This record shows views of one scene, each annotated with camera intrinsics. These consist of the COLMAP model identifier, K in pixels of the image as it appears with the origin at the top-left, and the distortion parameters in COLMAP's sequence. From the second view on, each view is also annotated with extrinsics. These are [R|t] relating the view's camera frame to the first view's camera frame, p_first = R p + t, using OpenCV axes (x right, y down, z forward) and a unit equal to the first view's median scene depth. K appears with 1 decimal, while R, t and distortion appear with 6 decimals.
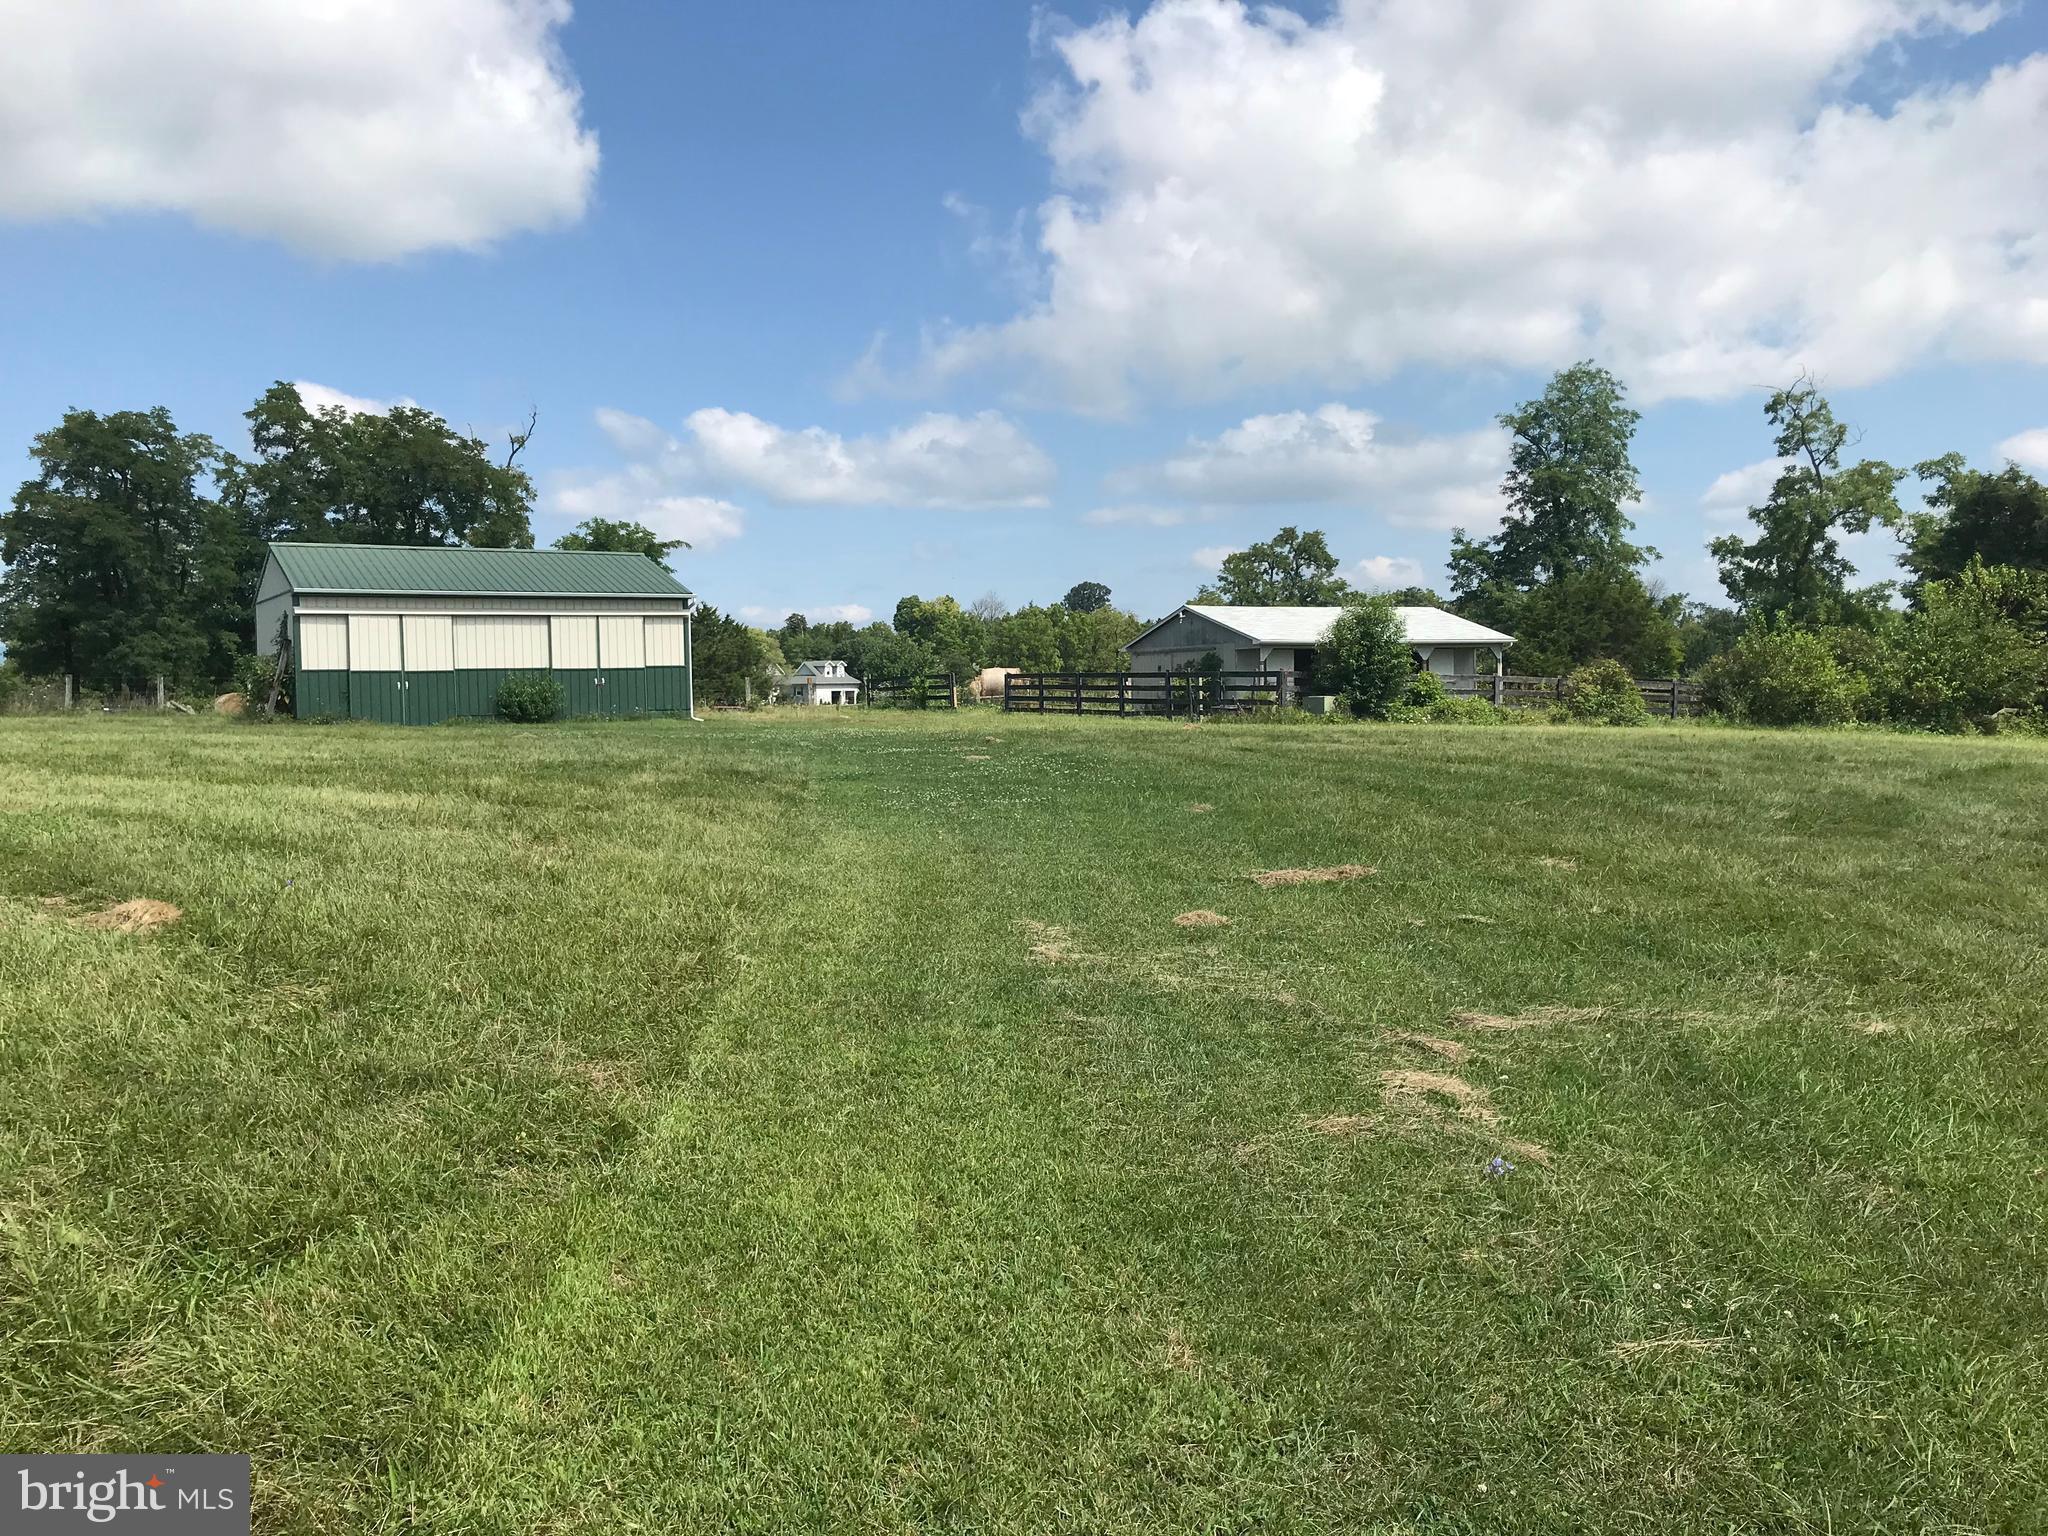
lens RADIAL K [[1679.3, 0, 1017.0], [0, 1679.3, 761.3], [0, 0, 1]] dist [0.041727, -0.003146]
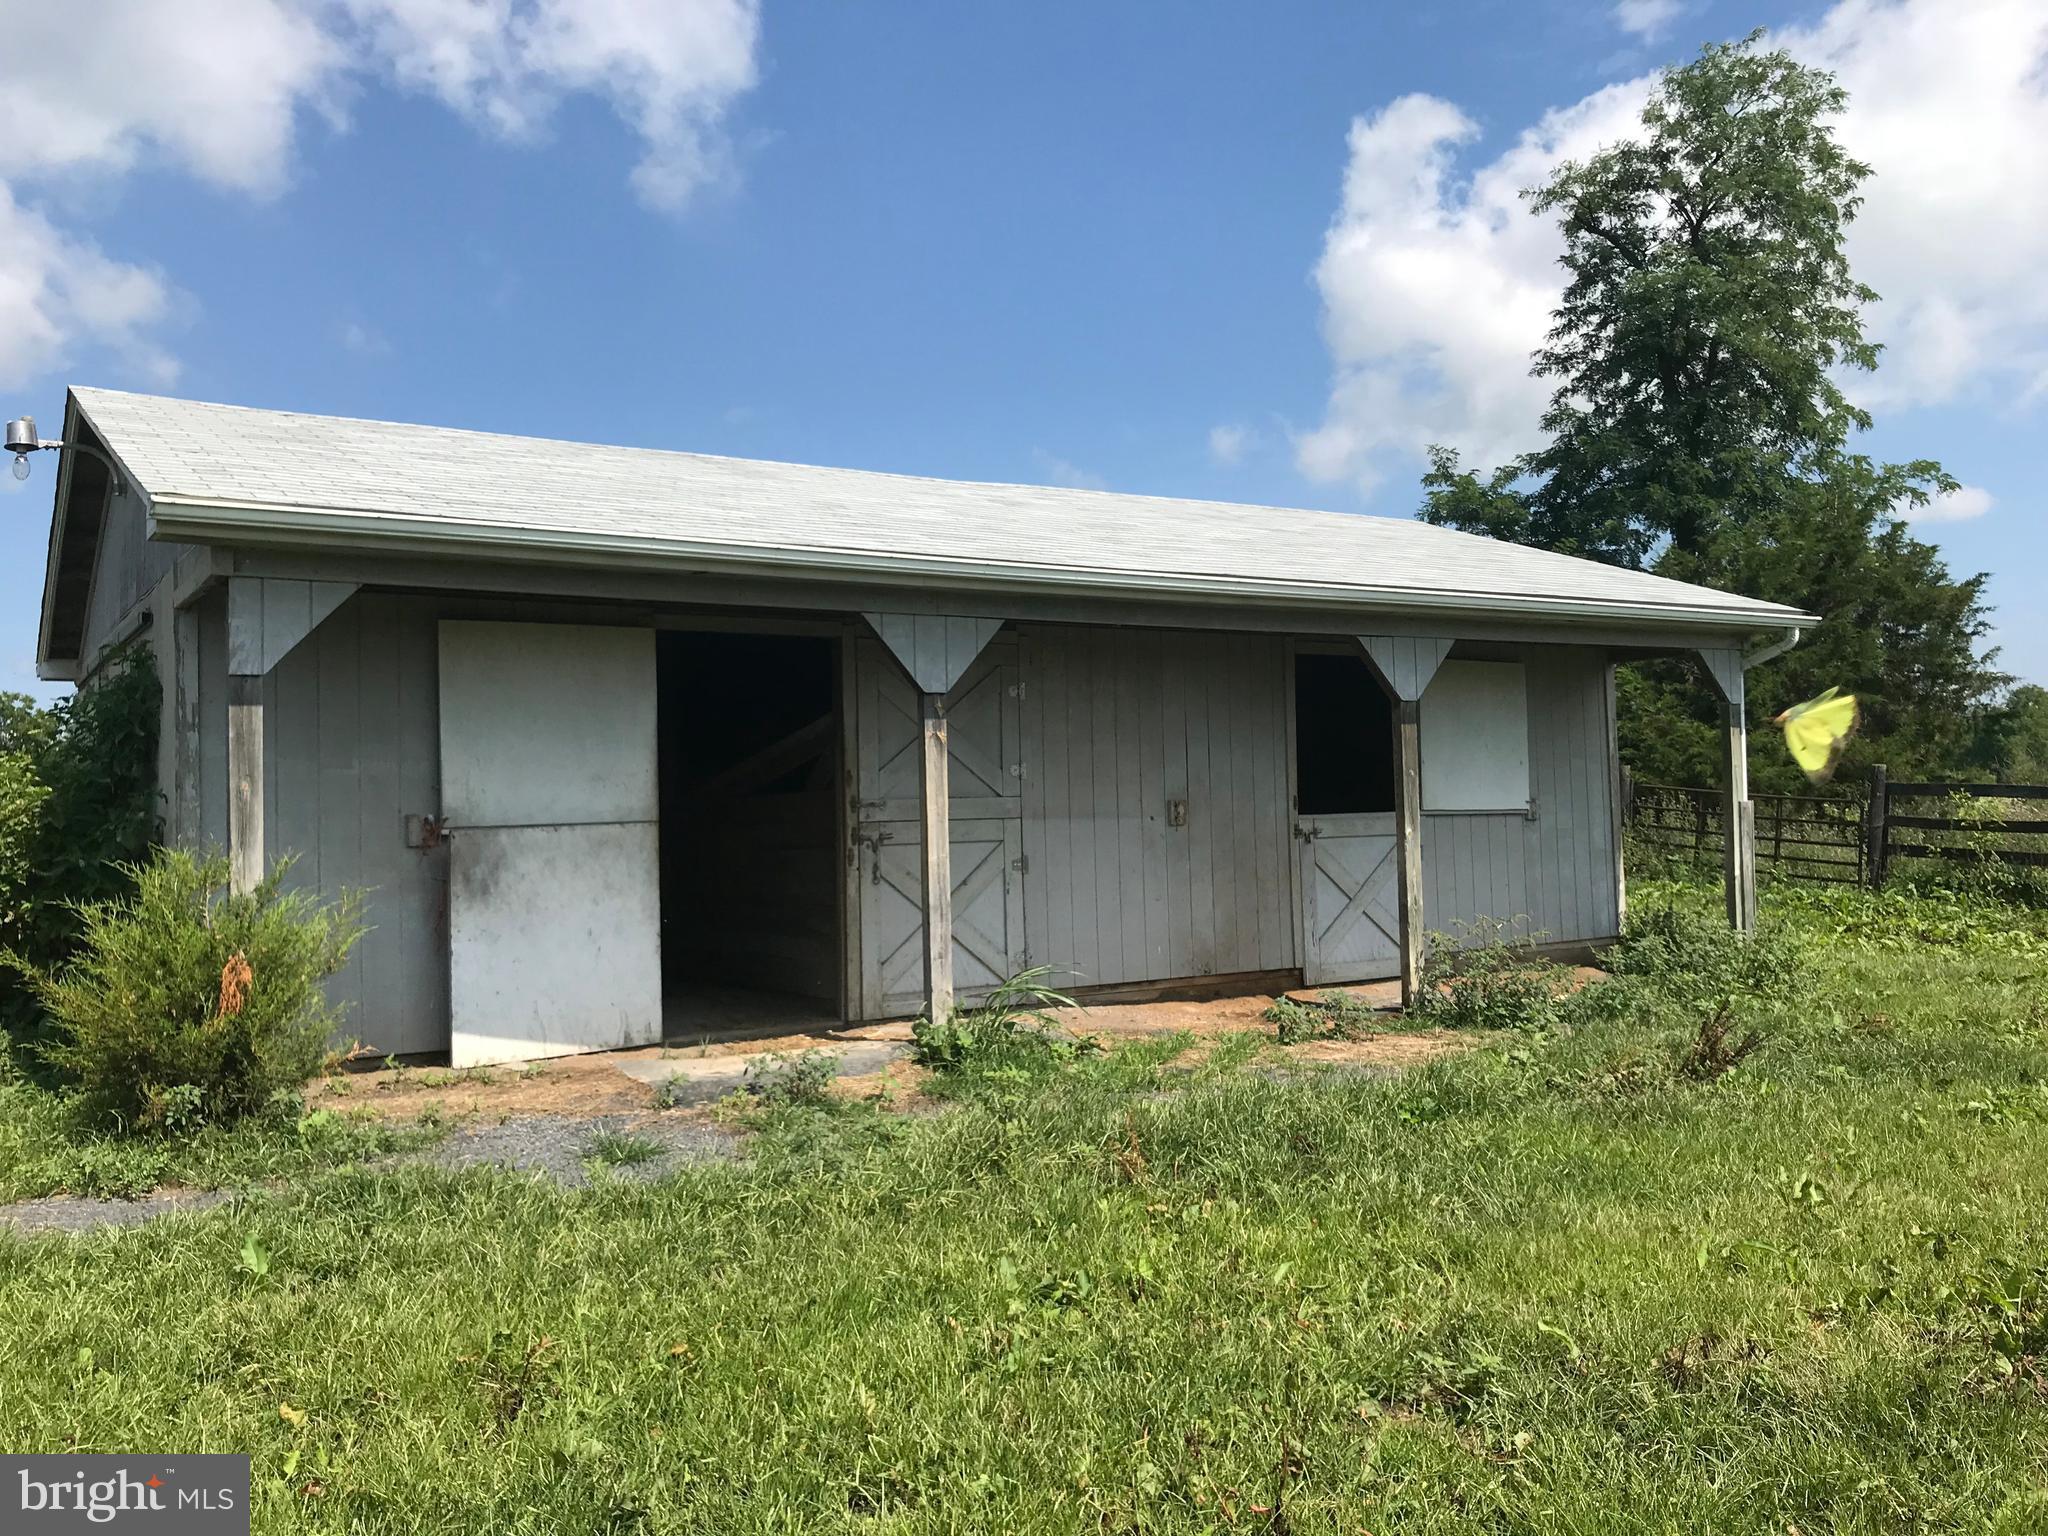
lens RADIAL K [[1679.3, 0, 1017.0], [0, 1679.3, 761.3], [0, 0, 1]] dist [0.041727, -0.003146]
pose [[0.999842, -0.006037, 0.016717, 0.146607], [0.007040, 0.998137, -0.060598, -0.031732], [-0.016320, 0.060706, 0.998022, 0.583390]]
